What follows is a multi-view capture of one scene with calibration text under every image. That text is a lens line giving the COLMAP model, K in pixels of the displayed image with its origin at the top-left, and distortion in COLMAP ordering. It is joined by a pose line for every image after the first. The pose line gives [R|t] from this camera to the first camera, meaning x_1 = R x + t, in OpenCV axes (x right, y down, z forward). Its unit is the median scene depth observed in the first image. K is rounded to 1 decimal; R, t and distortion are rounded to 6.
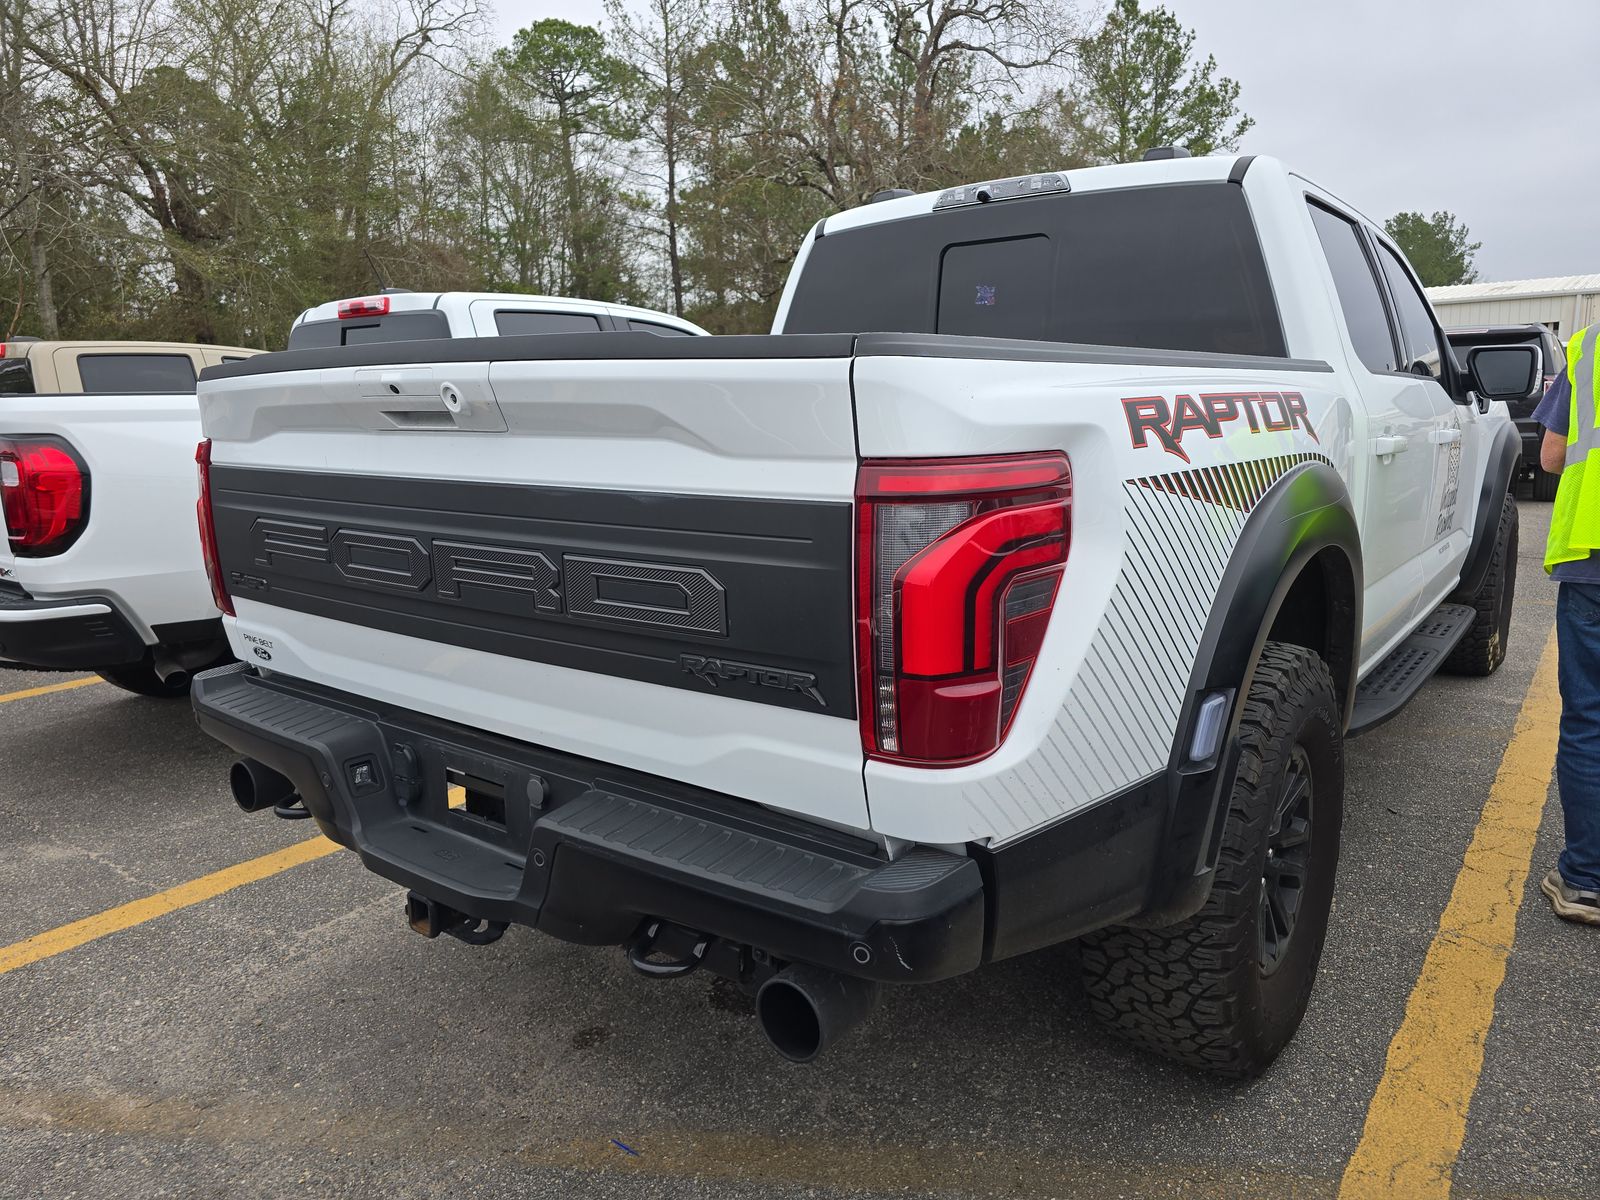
lens RADIAL K [[1063.1, 0, 803.3], [0, 1063.1, 594.1], [0, 0, 1]] dist [0.056448, -0.047238]
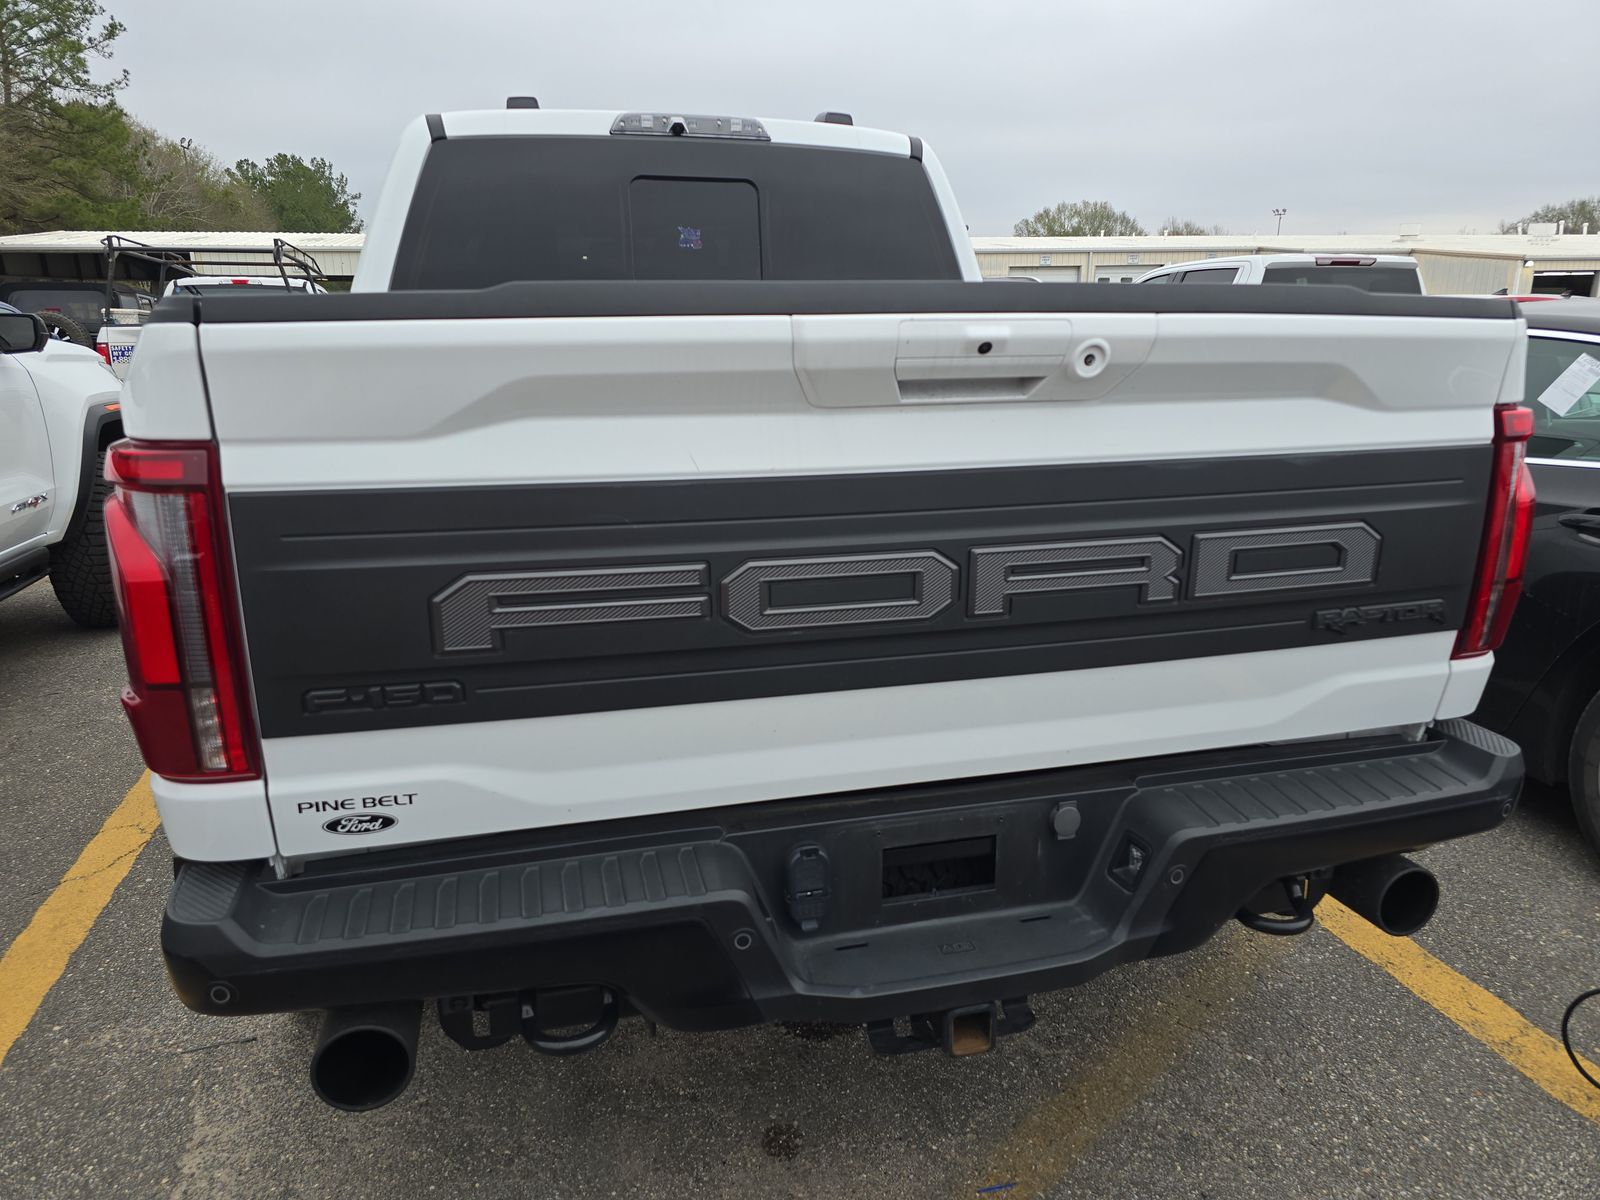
lens RADIAL K [[1063.1, 0, 804.1], [0, 1063.1, 591.4], [0, 0, 1]] dist [0.056448, -0.047238]
pose [[0.612316, -0.176702, 0.770613, -0.846578], [0.137227, 0.983663, 0.116516, -0.104698], [-0.778612, 0.034404, 0.626561, 0.522279]]
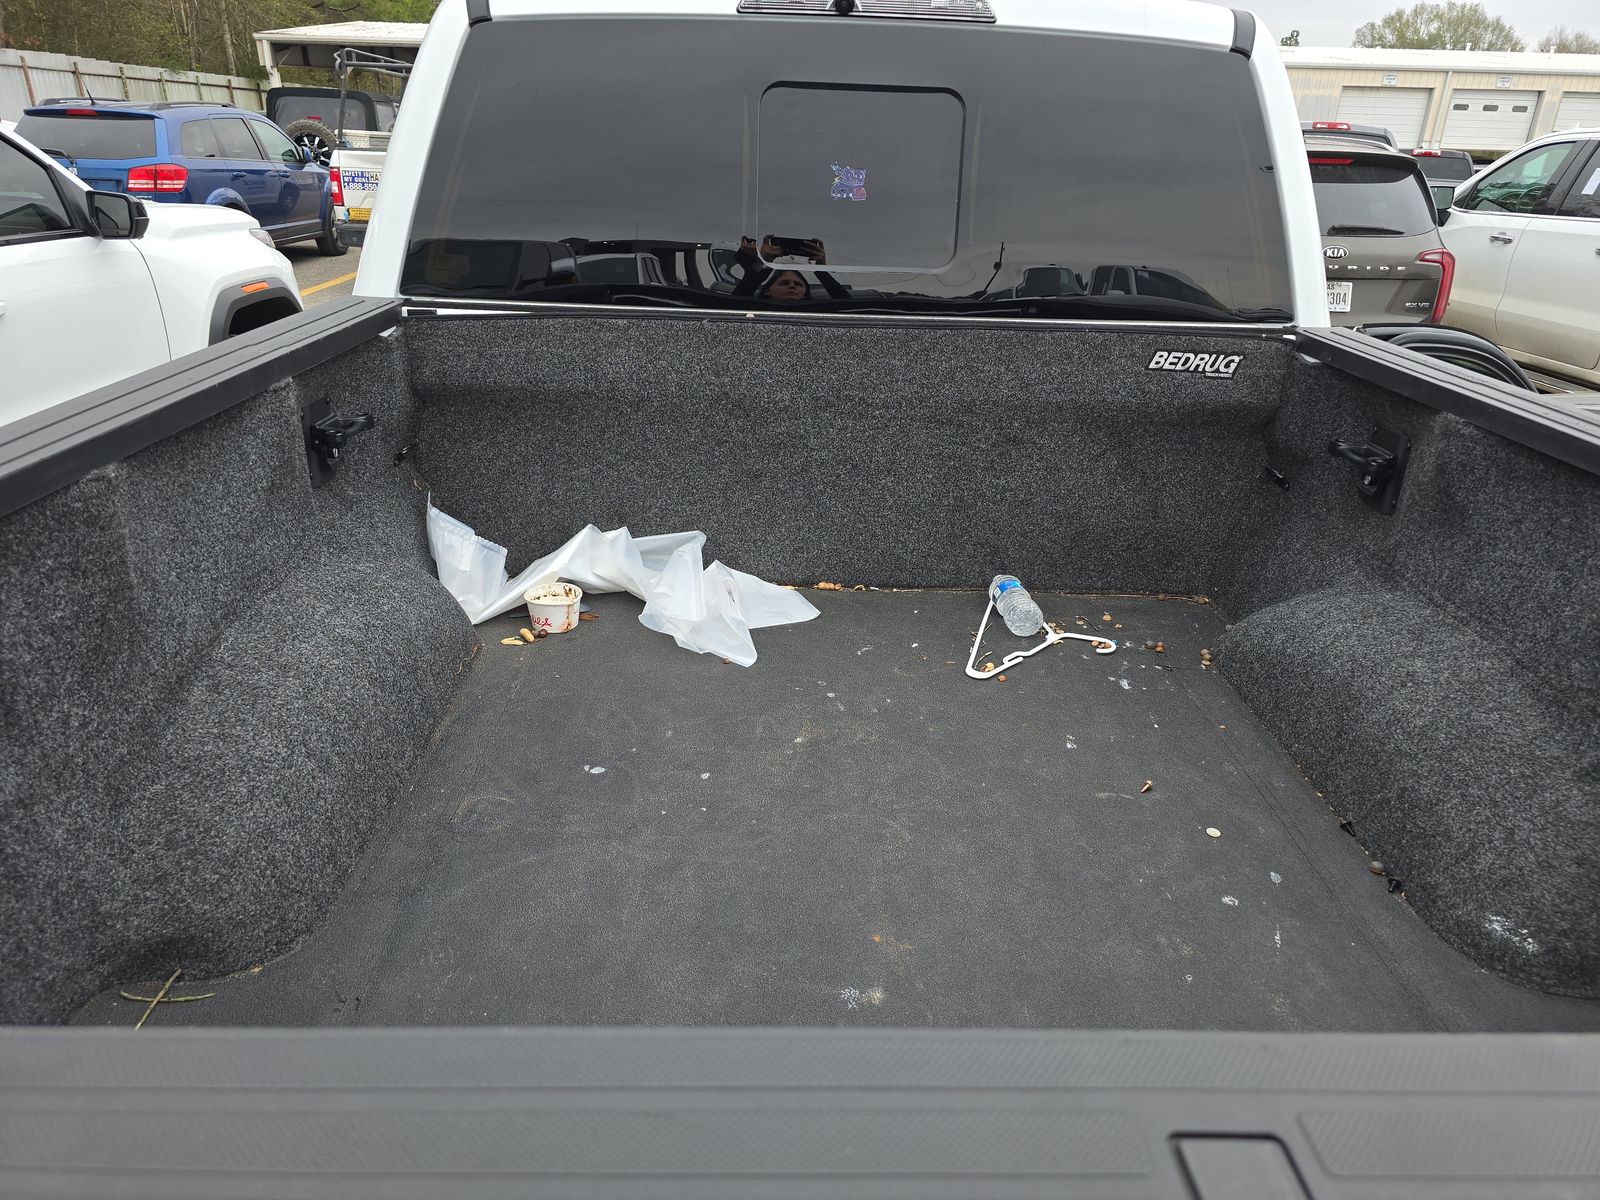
lens RADIAL K [[1063.1, 0, 809.0], [0, 1063.1, 587.7], [0, 0, 1]] dist [0.056448, -0.047238]
pose [[0.779019, -0.203627, 0.593013, -0.393221], [0.064866, 0.966894, 0.246797, -0.320281], [-0.623636, -0.153793, 0.766437, 0.784815]]
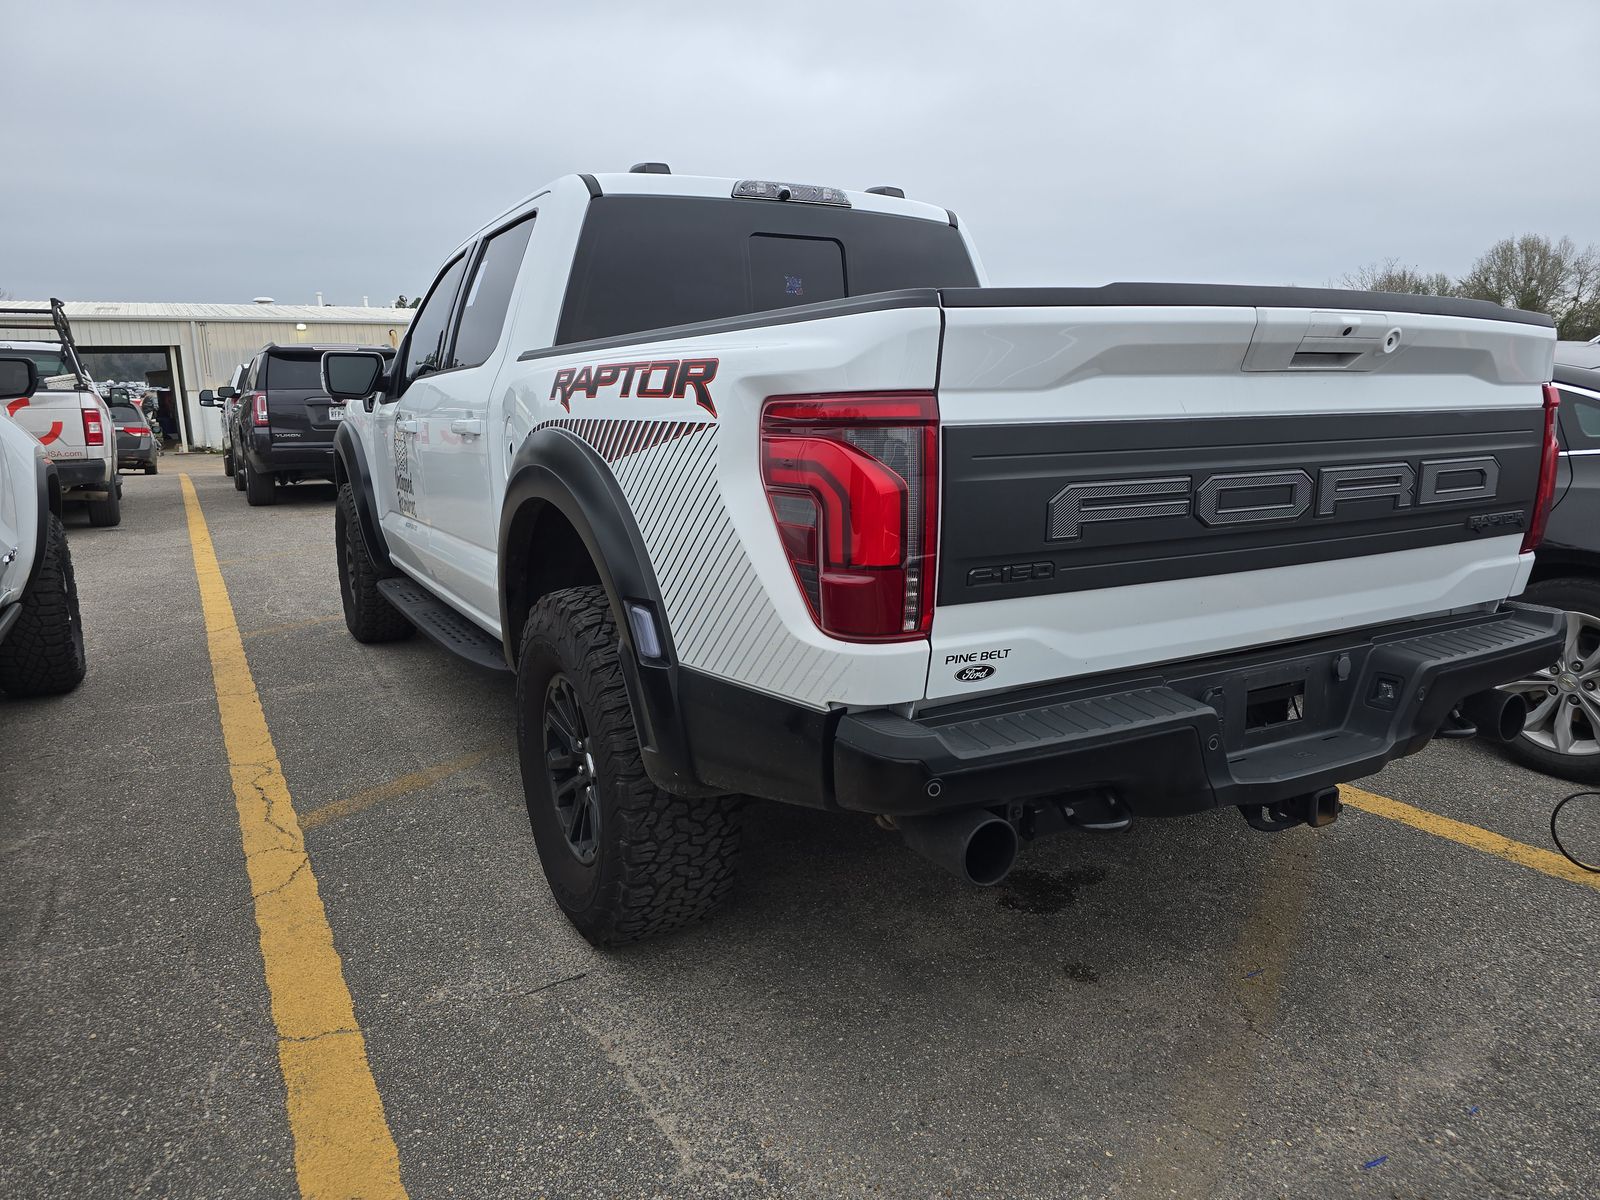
lens RADIAL K [[1063.1, 0, 805.9], [0, 1063.1, 590.9], [0, 0, 1]] dist [0.056448, -0.047238]
pose [[0.395770, -0.150750, 0.905892, -1.349275], [0.171142, 0.981262, 0.088523, -0.097945], [-0.902262, 0.120001, 0.414154, 0.871309]]
